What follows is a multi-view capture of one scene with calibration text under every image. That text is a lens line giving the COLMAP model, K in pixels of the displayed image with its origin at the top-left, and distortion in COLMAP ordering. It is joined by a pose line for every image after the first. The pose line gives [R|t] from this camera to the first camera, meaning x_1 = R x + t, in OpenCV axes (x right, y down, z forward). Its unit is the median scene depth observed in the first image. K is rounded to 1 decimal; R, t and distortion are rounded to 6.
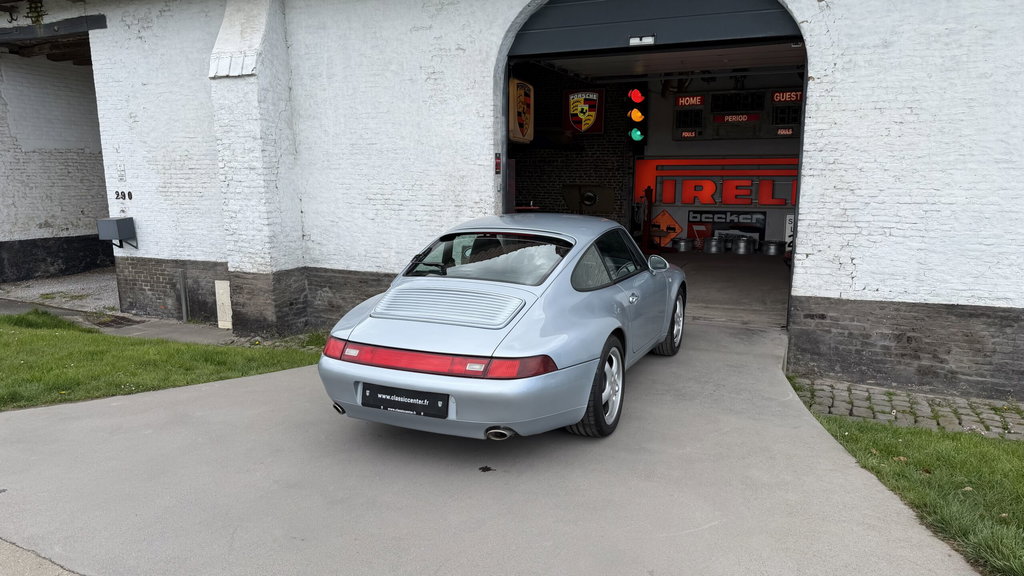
lens RADIAL K [[699.5, 0, 518.9], [0, 699.5, 290.6], [0, 0, 1]] dist [0.128264, -0.190177]
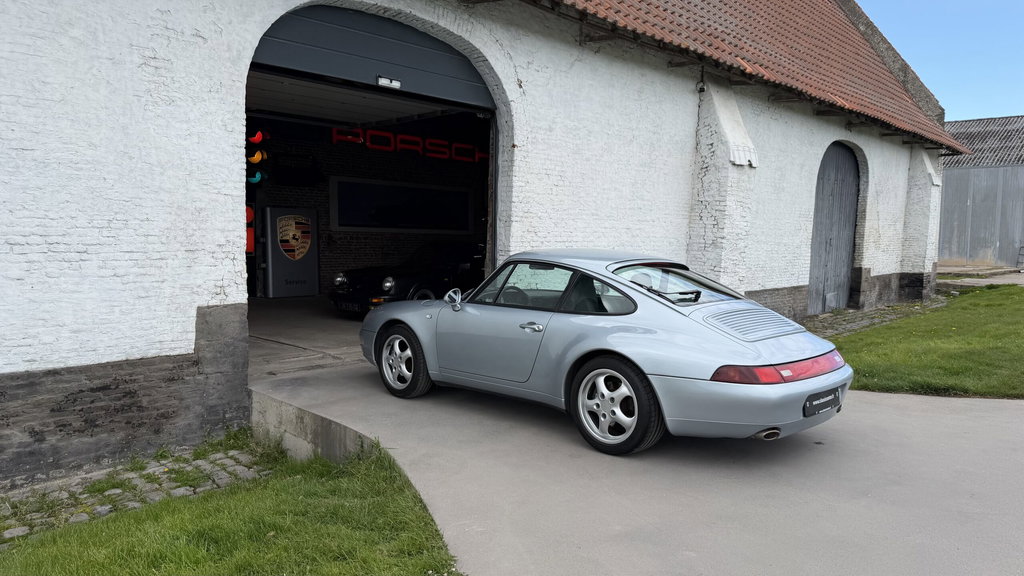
lens RADIAL K [[706.5, 0, 512.0], [0, 706.5, 288.0], [0, 0, 1]] dist [0.073400, -0.108711]
pose [[0.368959, -0.066243, 0.927082, -0.643778], [0.137326, 0.990395, 0.016114, -0.052781], [-0.919245, 0.121367, 0.374512, 0.453150]]
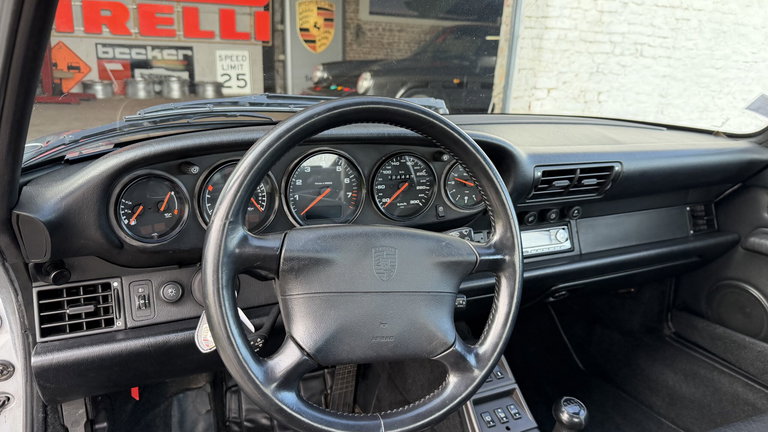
lens RADIAL K [[536.2, 0, 382.0], [0, 536.2, 228.8], [0, 0, 1]] dist [0.050566, -0.109492]
pose [[0.657392, -0.222507, 0.719949, -0.035630], [0.082944, 0.970972, 0.224350, -0.042959], [-0.748970, -0.087770, 0.656765, 0.676878]]
